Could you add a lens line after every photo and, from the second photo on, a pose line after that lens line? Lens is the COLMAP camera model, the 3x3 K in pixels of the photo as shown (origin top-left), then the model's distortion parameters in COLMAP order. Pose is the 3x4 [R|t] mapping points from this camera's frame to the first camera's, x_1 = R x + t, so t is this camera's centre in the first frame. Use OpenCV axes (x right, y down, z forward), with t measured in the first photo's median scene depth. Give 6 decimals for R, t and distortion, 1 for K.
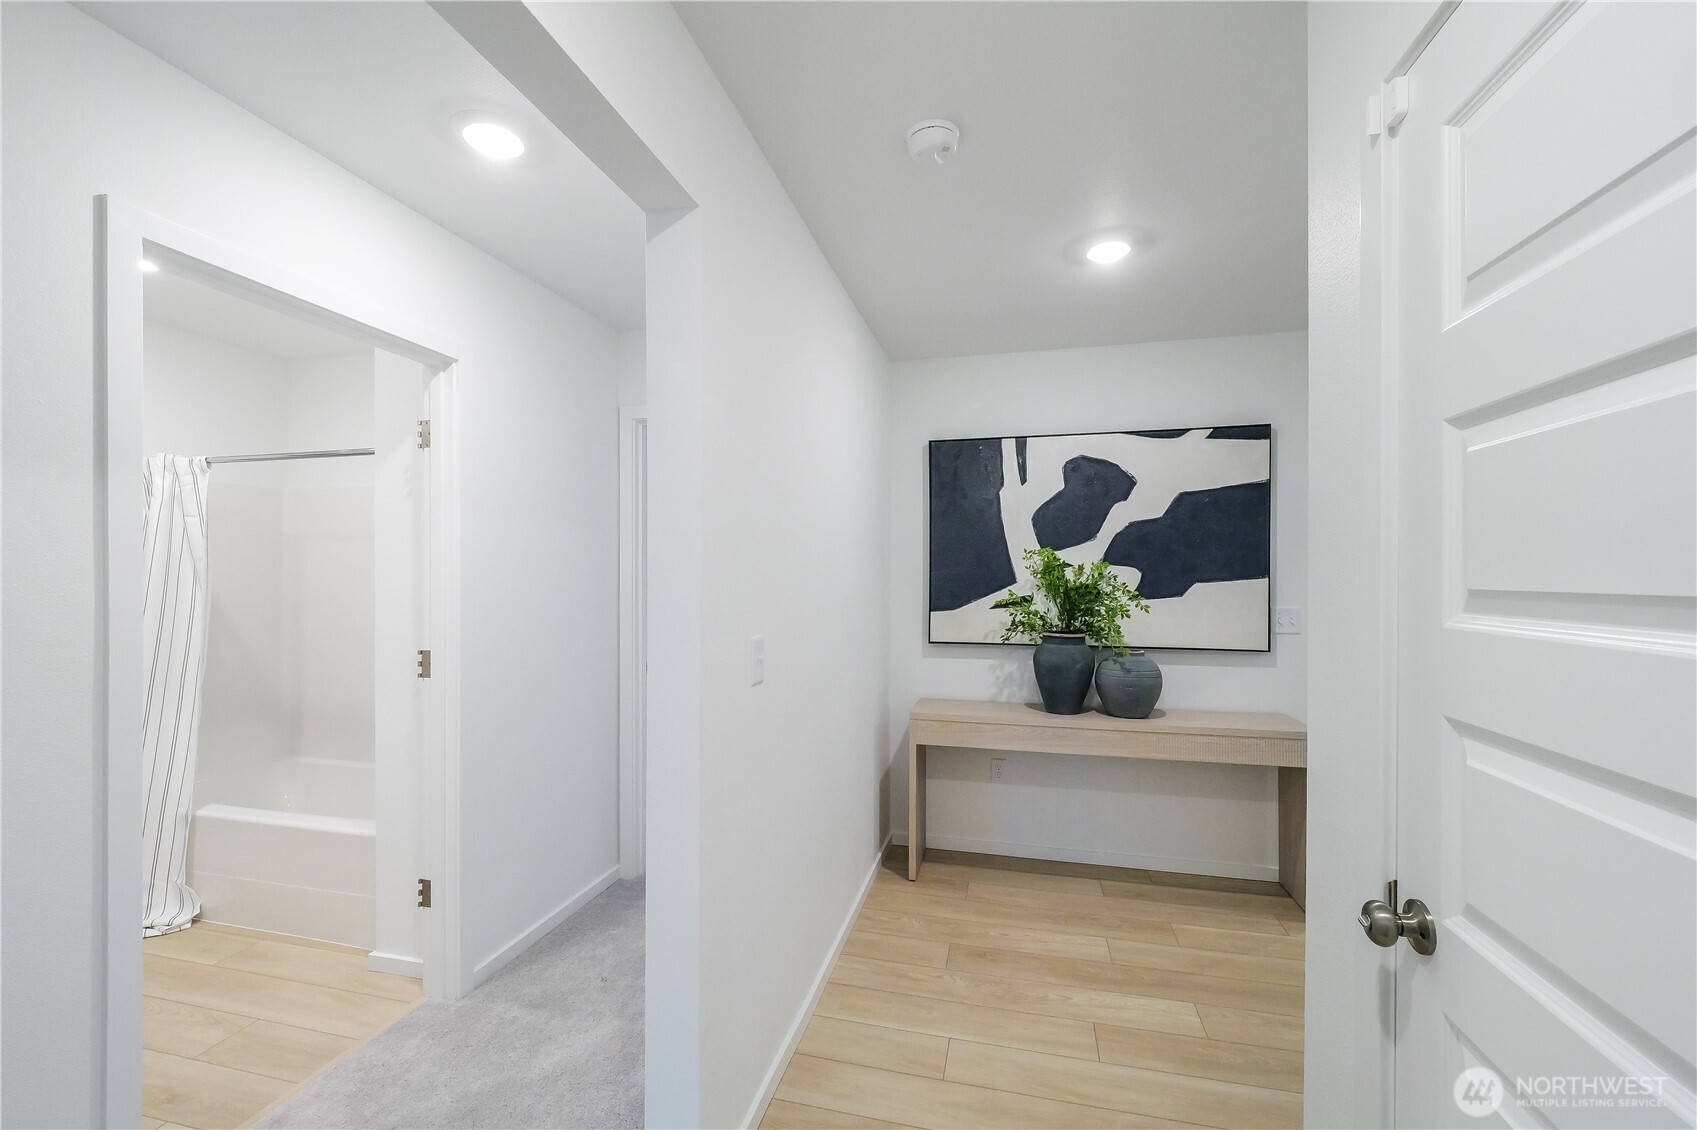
lens RADIAL K [[691.8, 0, 858.2], [0, 691.8, 577.1], [0, 0, 1]] dist [-0.009590, 0.000132]
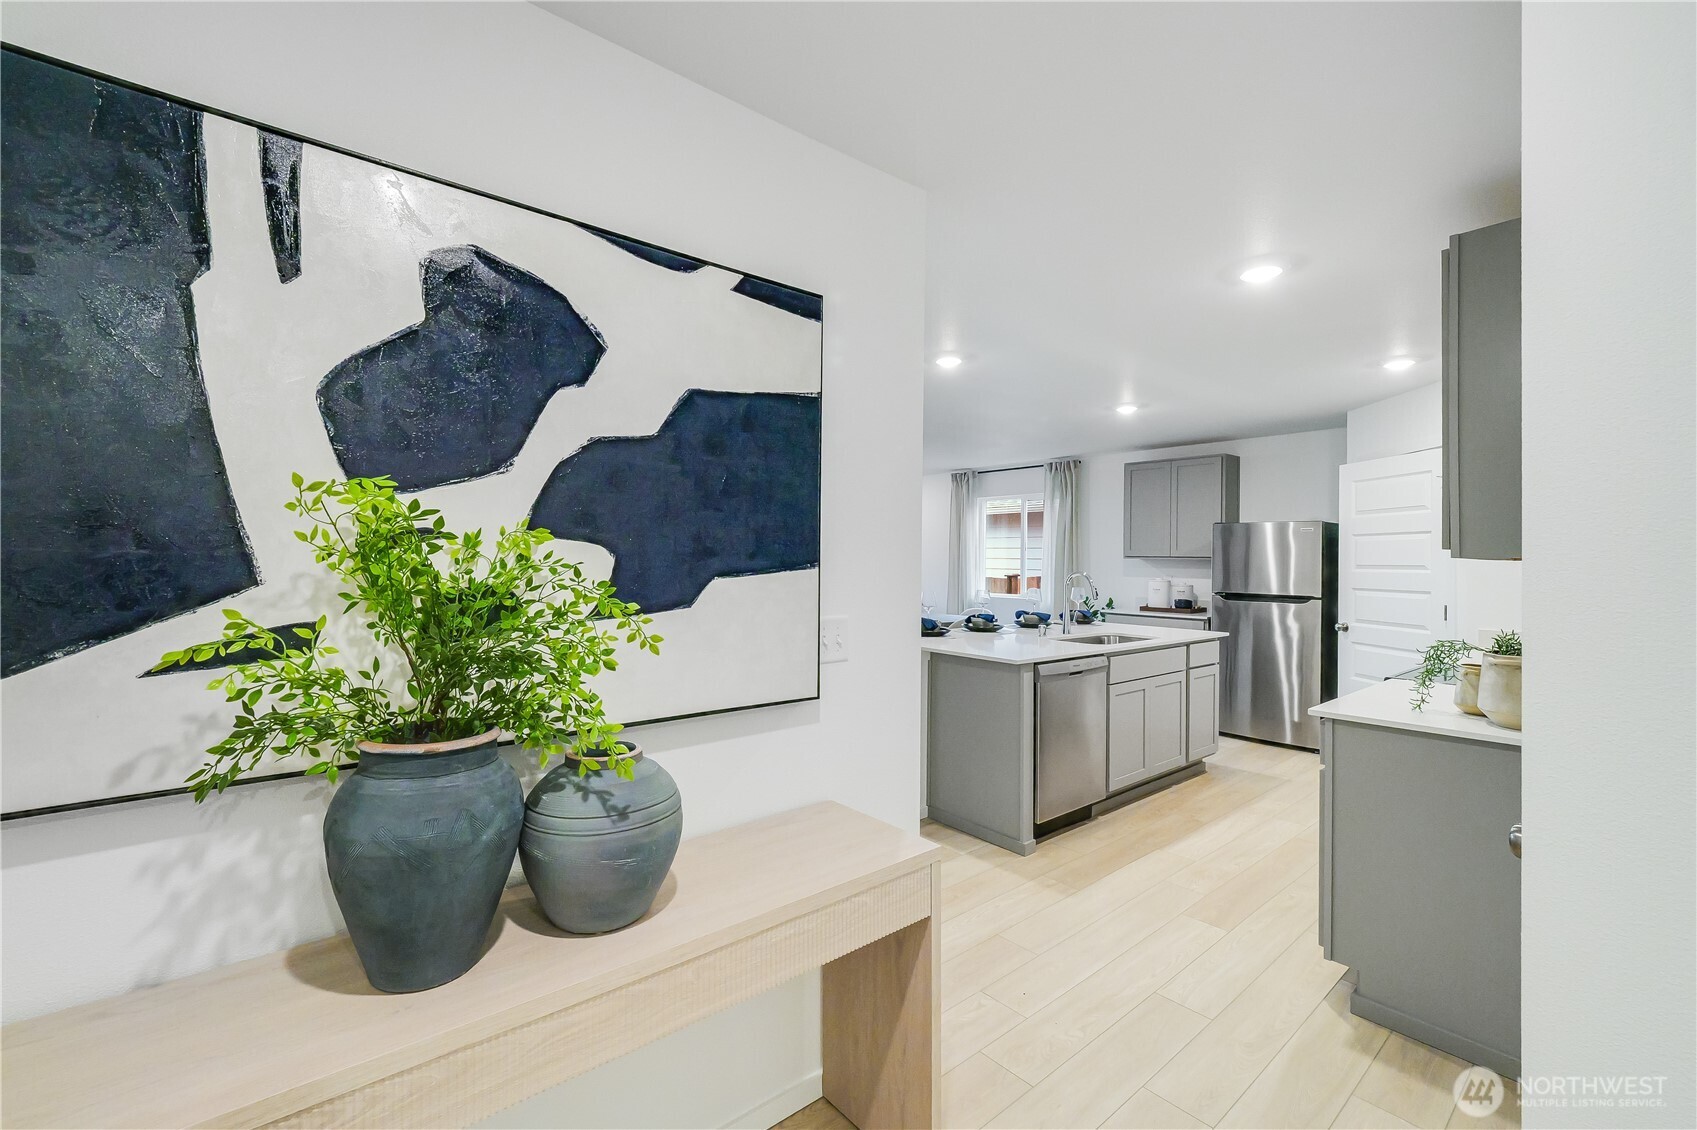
lens RADIAL K [[719.9, 0, 835.2], [0, 719.9, 554.9], [0, 0, 1]] dist [-0.000742, 0.000235]
pose [[0.611833, 0.009653, 0.790928, 0.134131], [-0.007487, 0.999951, -0.006412, -0.005297], [-0.790952, -0.001999, 0.611875, 0.608354]]
